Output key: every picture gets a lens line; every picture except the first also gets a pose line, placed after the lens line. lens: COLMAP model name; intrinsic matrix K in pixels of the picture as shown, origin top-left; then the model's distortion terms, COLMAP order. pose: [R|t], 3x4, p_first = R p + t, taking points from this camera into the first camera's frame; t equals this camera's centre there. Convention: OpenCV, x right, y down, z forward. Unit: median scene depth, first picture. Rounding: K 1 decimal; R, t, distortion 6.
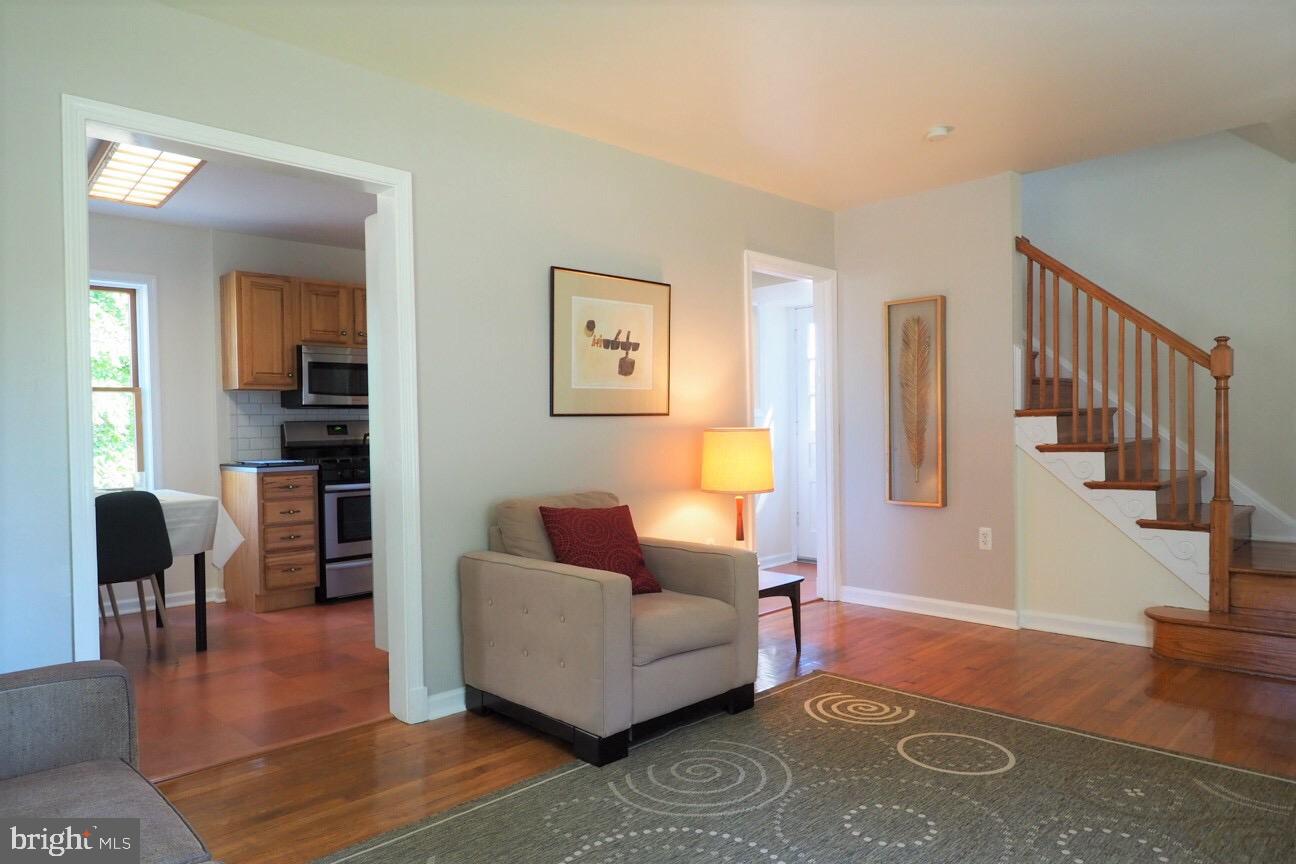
lens RADIAL K [[833.9, 0, 641.2], [0, 833.9, 434.0], [0, 0, 1]] dist [-0.002627, 0.000753]
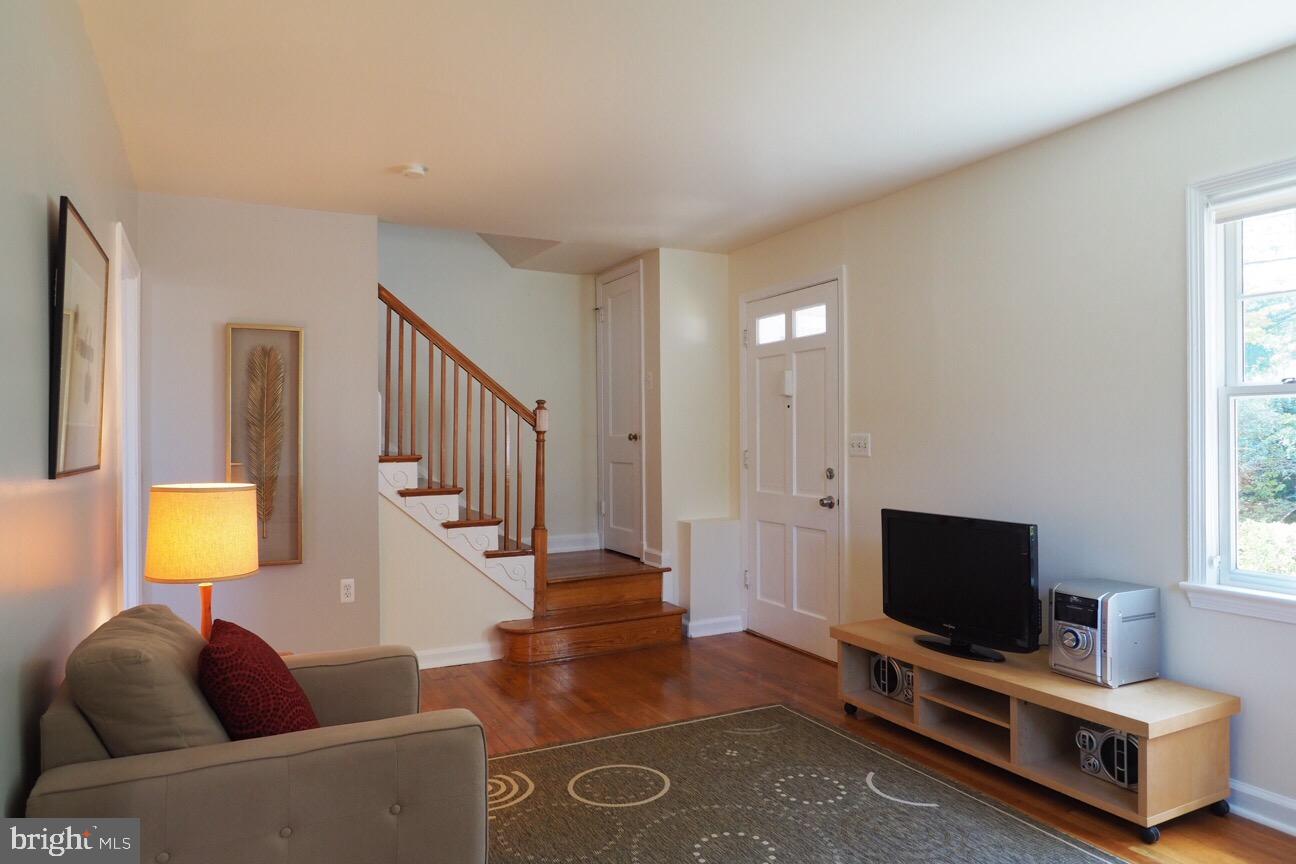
lens RADIAL K [[833.9, 0, 647.8], [0, 833.9, 435.7], [0, 0, 1]] dist [-0.002627, 0.000753]
pose [[0.297566, 0.019973, 0.954492, -0.476750], [0.007908, 0.999695, -0.023384, -0.031776], [-0.954668, 0.014507, 0.297318, 0.467419]]
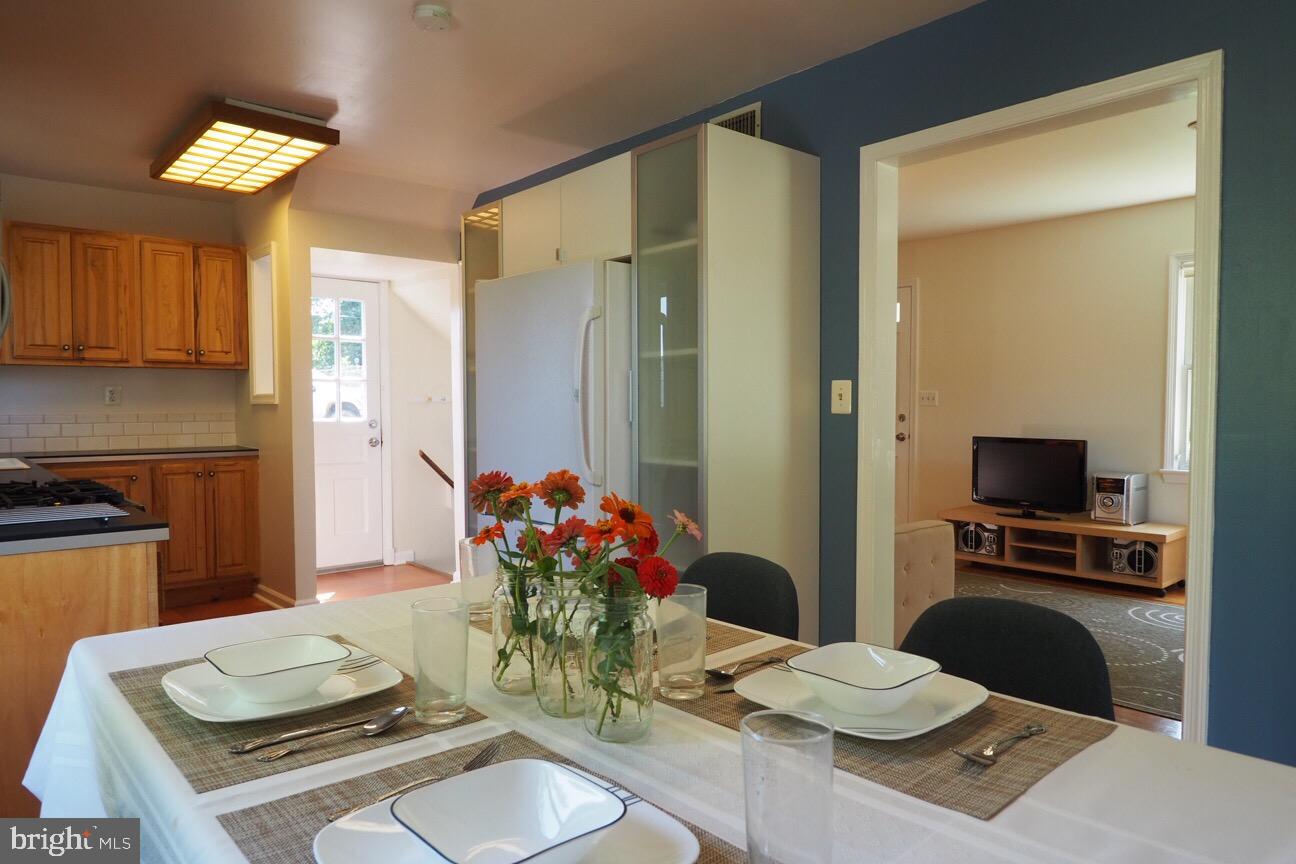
lens RADIAL K [[833.9, 0, 646.4], [0, 833.9, 434.6], [0, 0, 1]] dist [-0.002627, 0.000753]
pose [[0.048603, -0.018125, 0.998654, -1.071827], [0.007474, 0.999814, 0.017783, -0.002357], [-0.998790, 0.006600, 0.048730, 1.044302]]
